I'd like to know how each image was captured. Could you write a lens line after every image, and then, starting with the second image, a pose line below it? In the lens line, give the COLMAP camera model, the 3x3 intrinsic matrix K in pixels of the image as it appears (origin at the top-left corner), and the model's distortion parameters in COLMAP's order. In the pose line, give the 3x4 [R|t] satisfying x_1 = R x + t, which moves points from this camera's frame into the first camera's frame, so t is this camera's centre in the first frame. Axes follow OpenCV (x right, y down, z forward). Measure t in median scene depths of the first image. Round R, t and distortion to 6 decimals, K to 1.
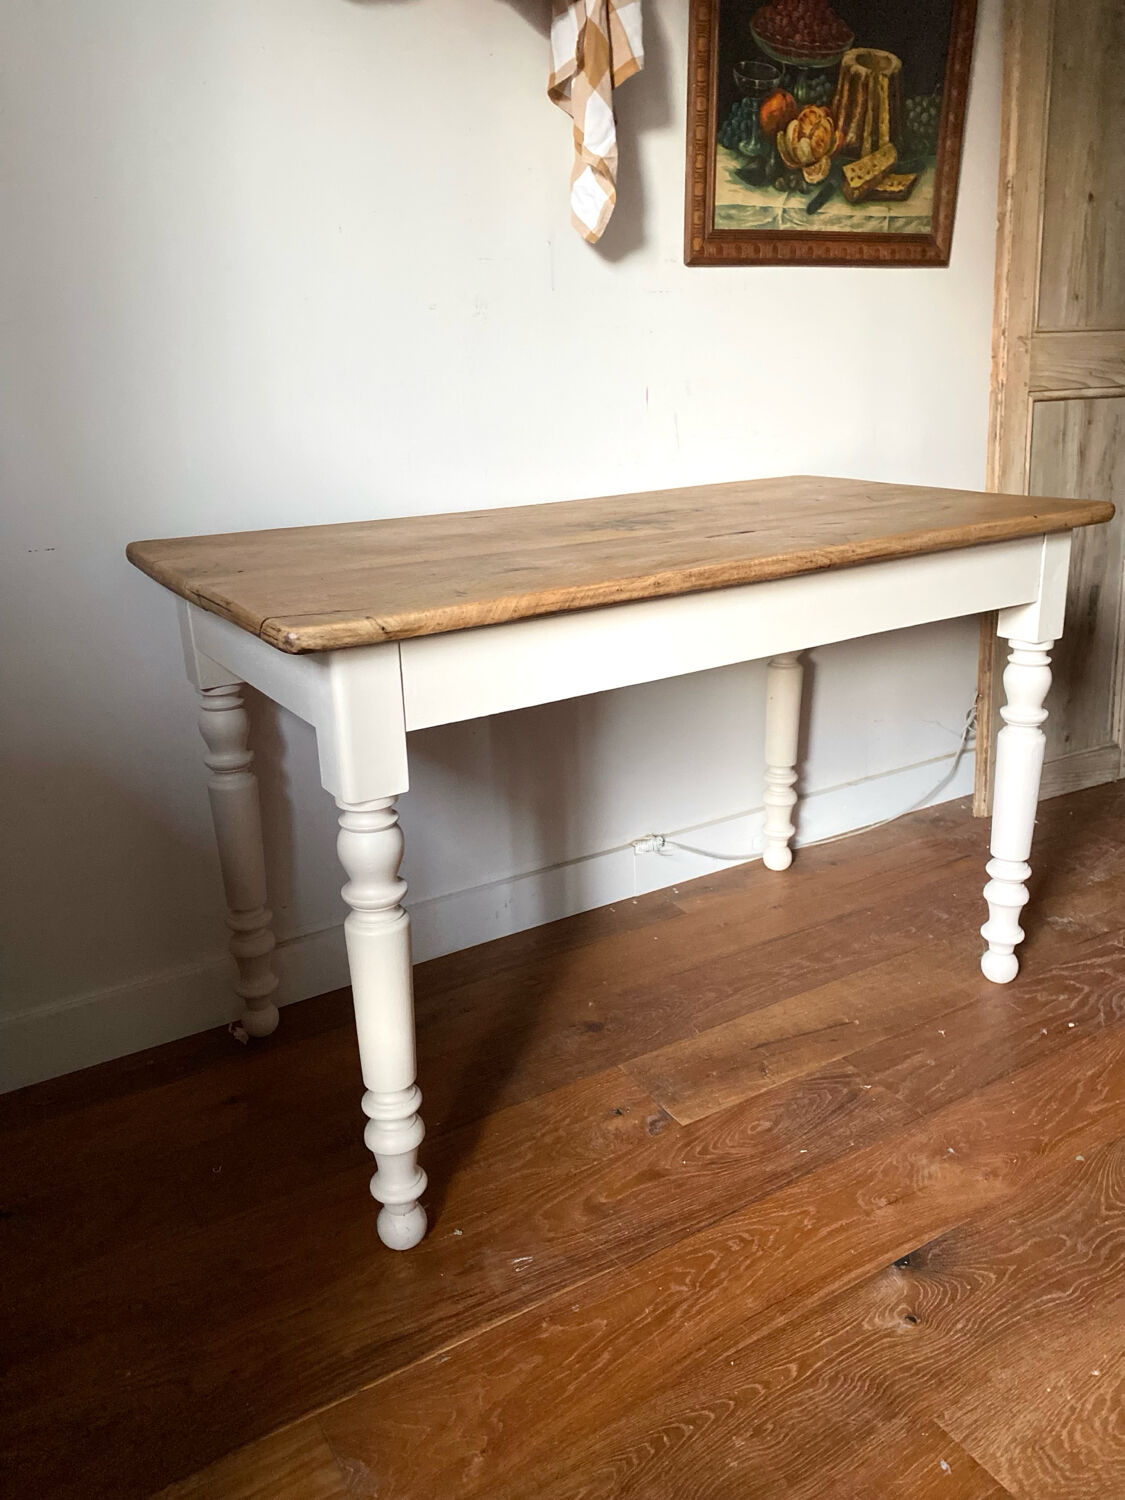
lens RADIAL K [[1146.6, 0, 574.5], [0, 1146.6, 749.3], [0, 0, 1]] dist [0.027349, -0.028224]
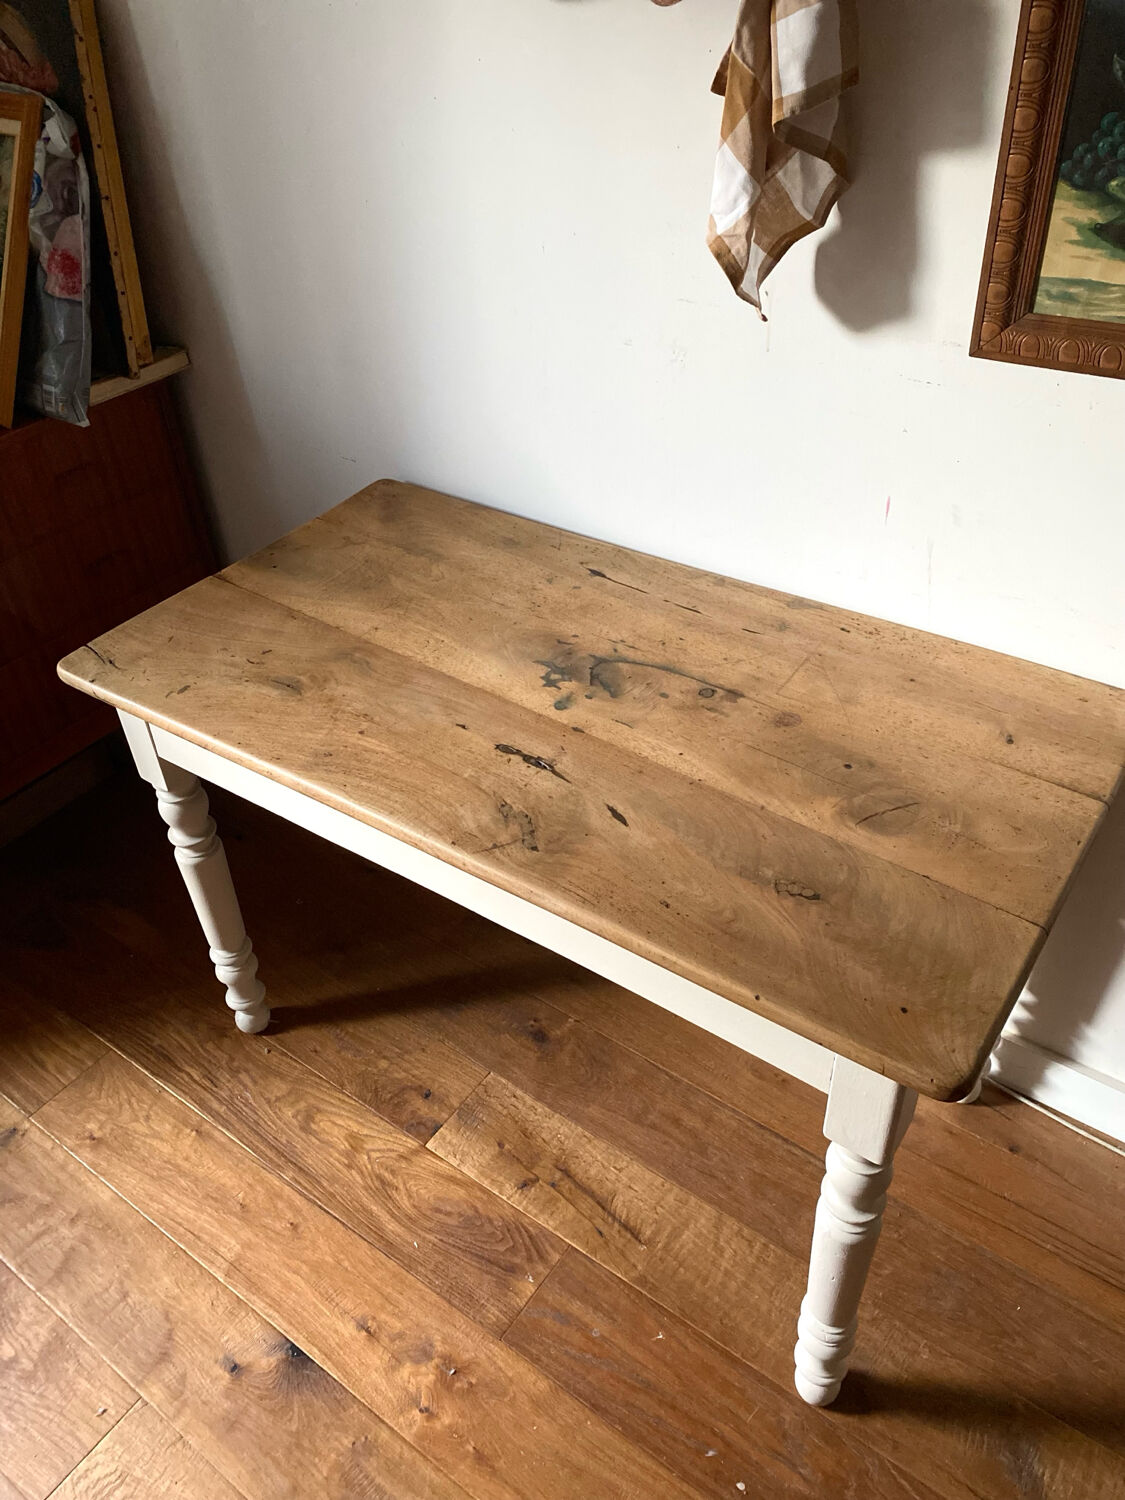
lens RADIAL K [[1146.6, 0, 570.8], [0, 1146.6, 746.5], [0, 0, 1]] dist [0.027349, -0.028224]
pose [[0.386570, 0.577863, -0.718775, 0.619447], [-0.262938, 0.816073, 0.514673, -0.522676], [0.883984, -0.009963, 0.467412, 0.490249]]
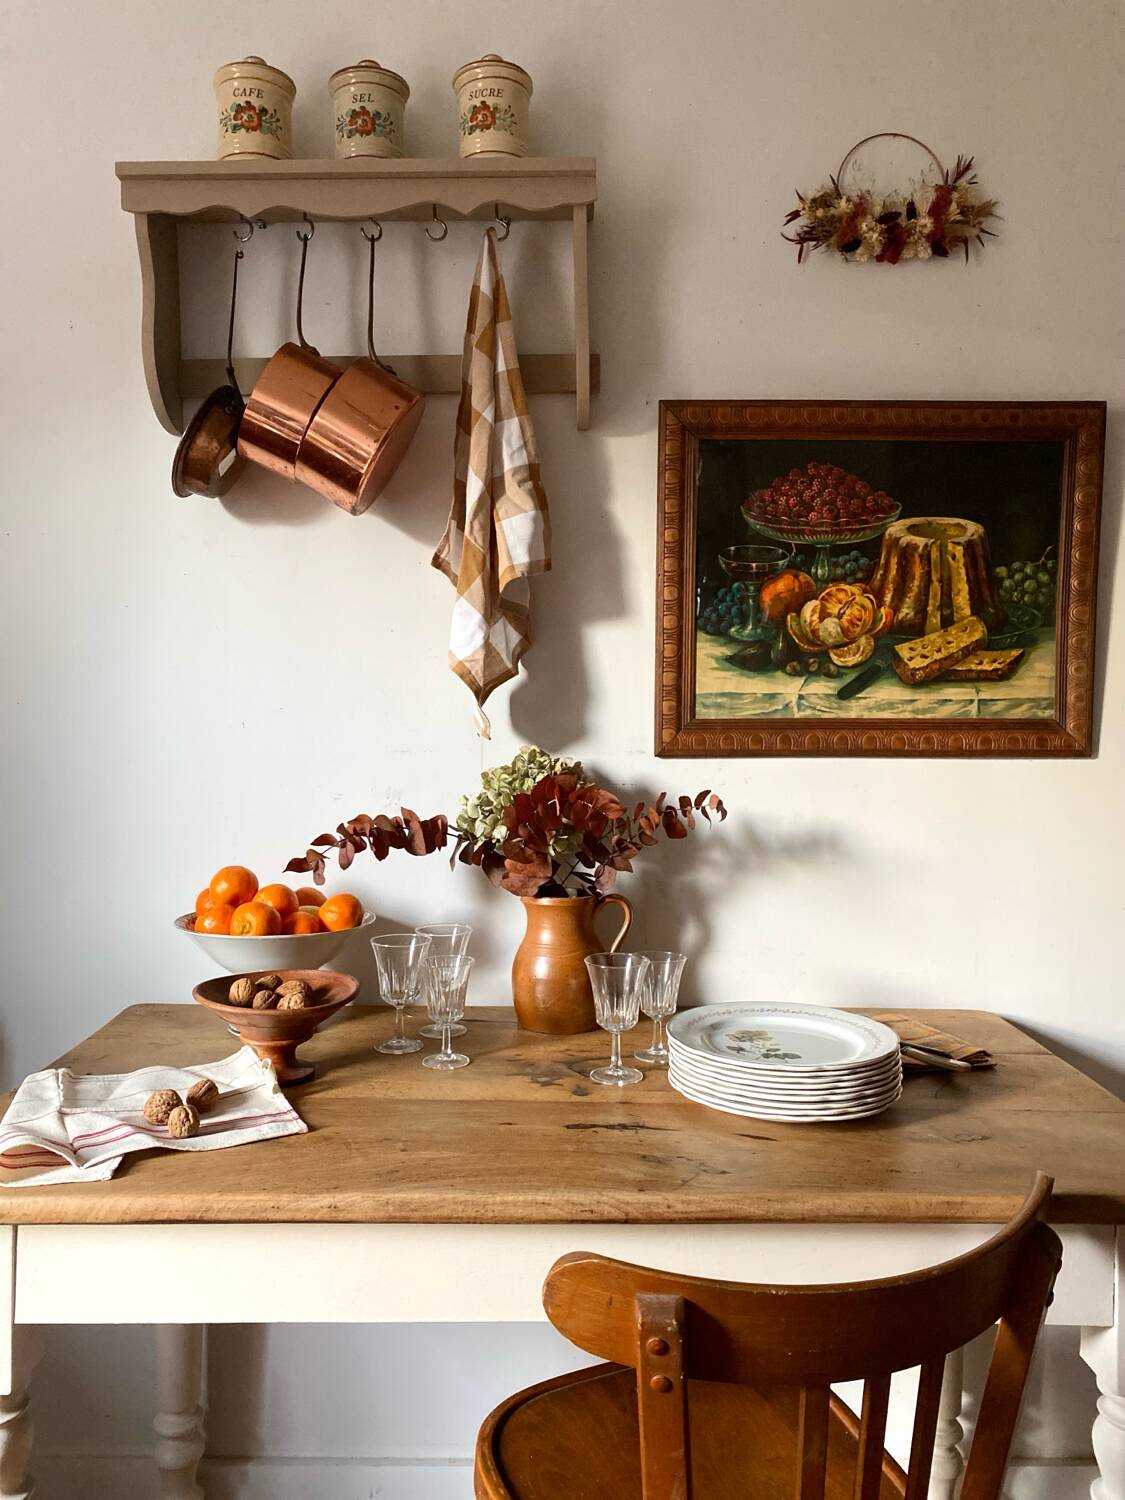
lens RADIAL K [[1146.6, 0, 560.9], [0, 1146.6, 748.9], [0, 0, 1]] dist [0.027349, -0.028224]
pose [[0.856601, 0.047528, -0.513785, 0.483807], [-0.197985, 0.949805, -0.242225, -0.205682], [0.476483, 0.309212, 0.823014, 0.257032]]
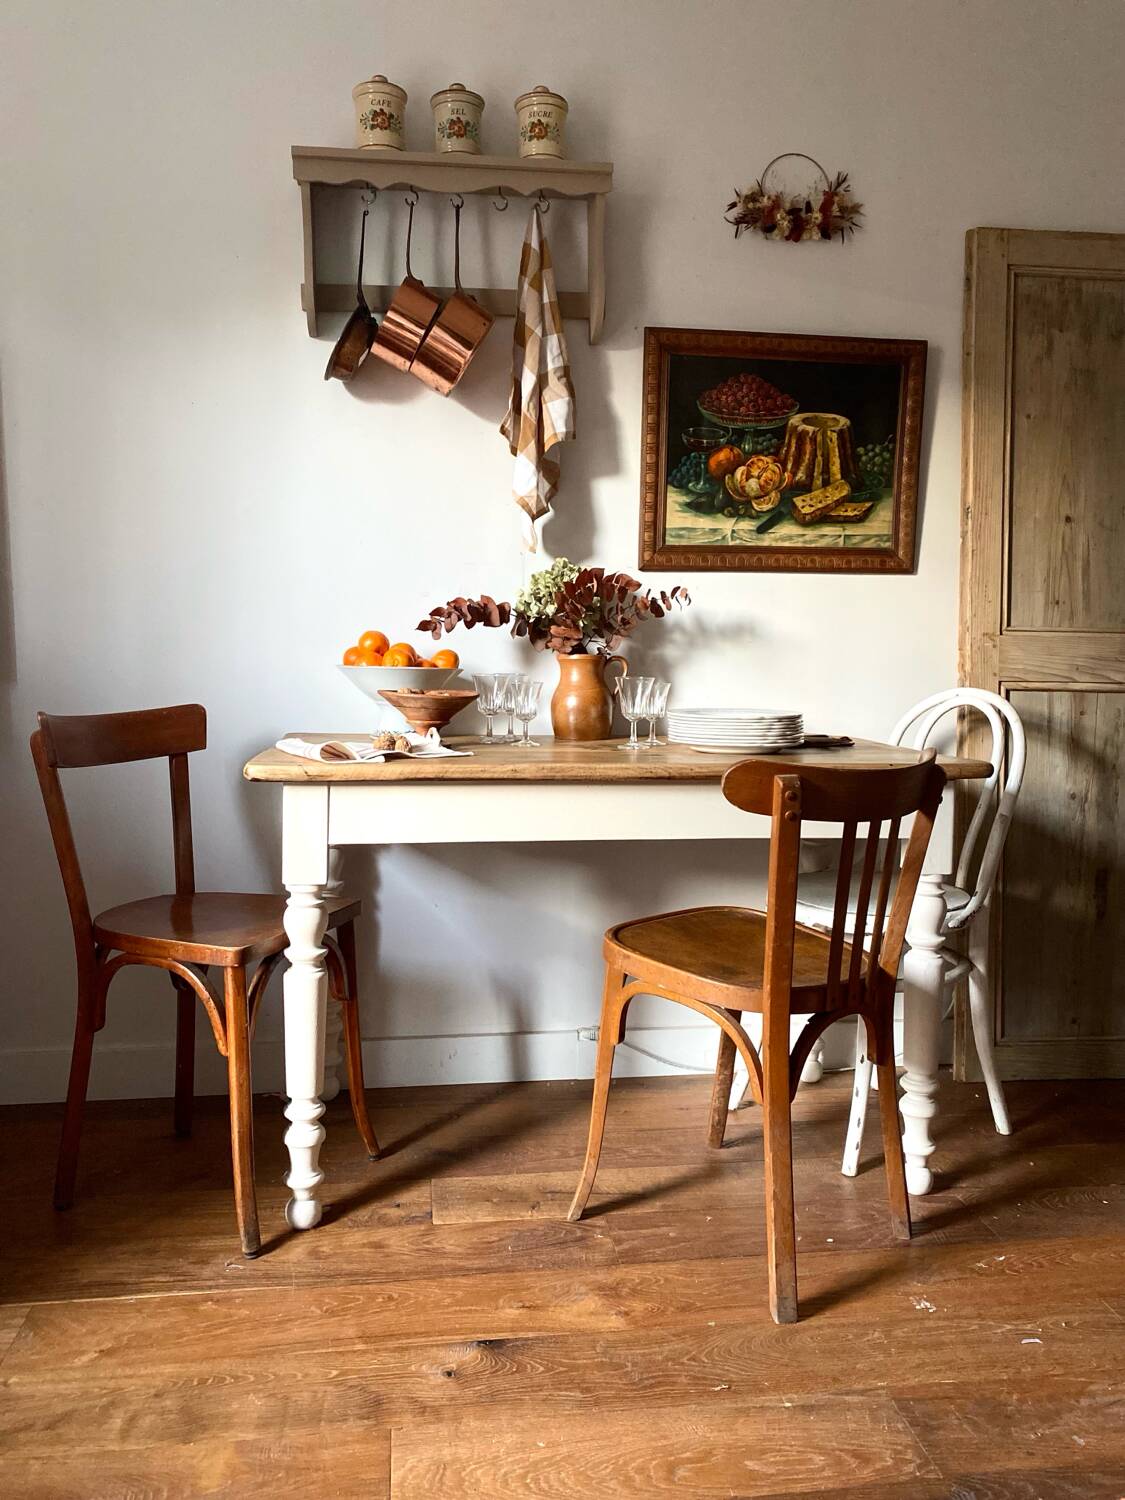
lens RADIAL K [[1146.6, 0, 570.9], [0, 1146.6, 746.5], [0, 0, 1]] dist [0.027349, -0.028224]
pose [[0.919437, 0.072729, -0.386453, 0.548166], [-0.164622, 0.963676, -0.210305, 0.059209], [0.357120, 0.256981, 0.898012, -0.144152]]
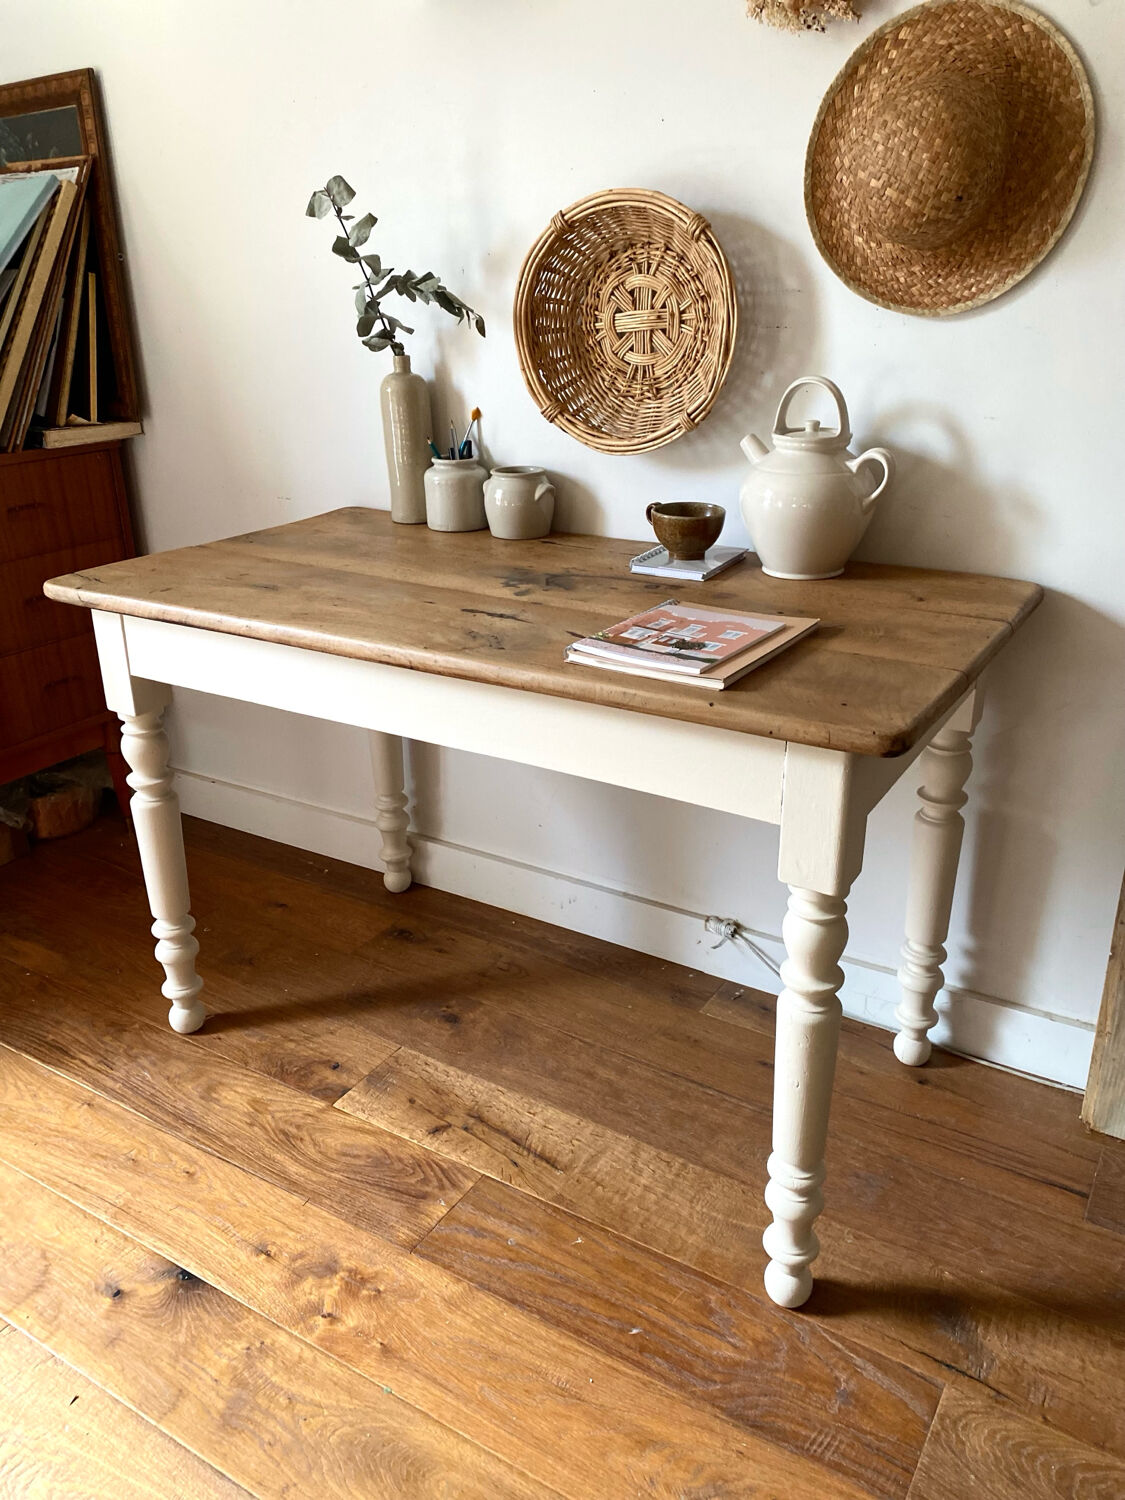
lens RADIAL K [[1146.6, 0, 573.9], [0, 1146.6, 739.5], [0, 0, 1]] dist [0.027349, -0.028224]
pose [[0.457208, 0.347664, -0.818591, 0.819367], [-0.288305, 0.928661, 0.233385, -0.272830], [0.841333, 0.129298, 0.524825, 0.467019]]
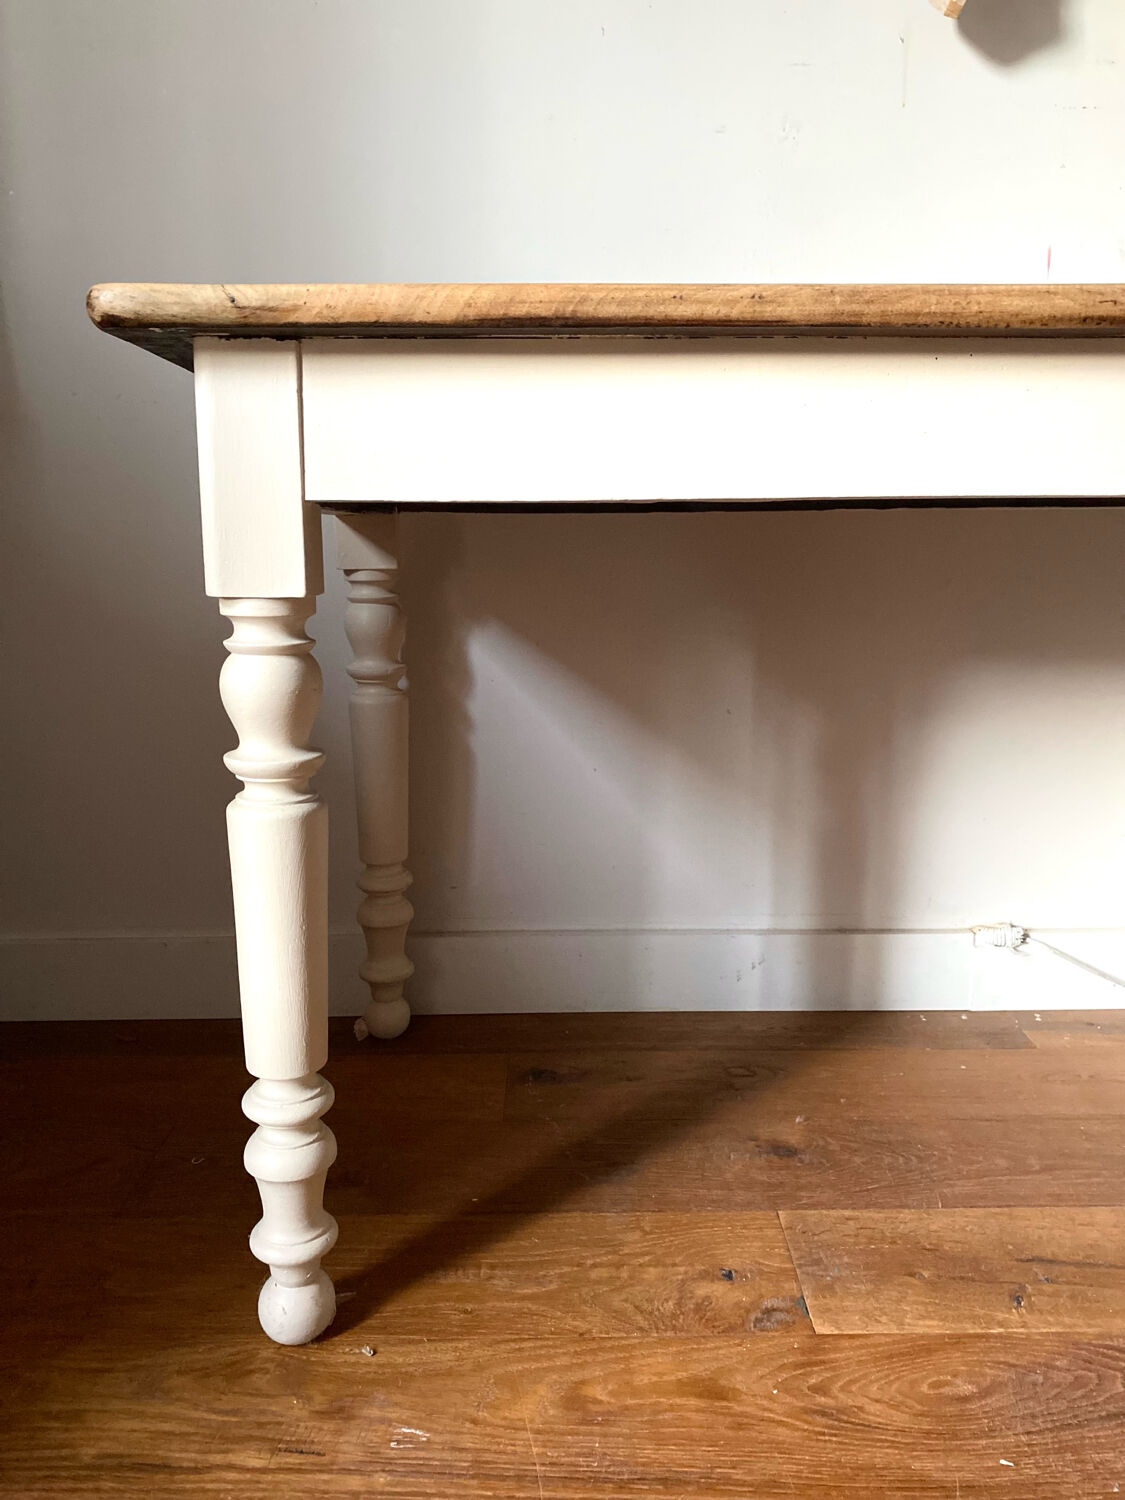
lens RADIAL K [[1146.6, 0, 568.6], [0, 1146.6, 742.7], [0, 0, 1]] dist [0.027349, -0.028224]
pose [[0.859134, 0.114122, -0.498863, 0.199546], [-0.183007, 0.978868, -0.091242, 0.094060], [0.477909, 0.169685, 0.861864, 0.326821]]
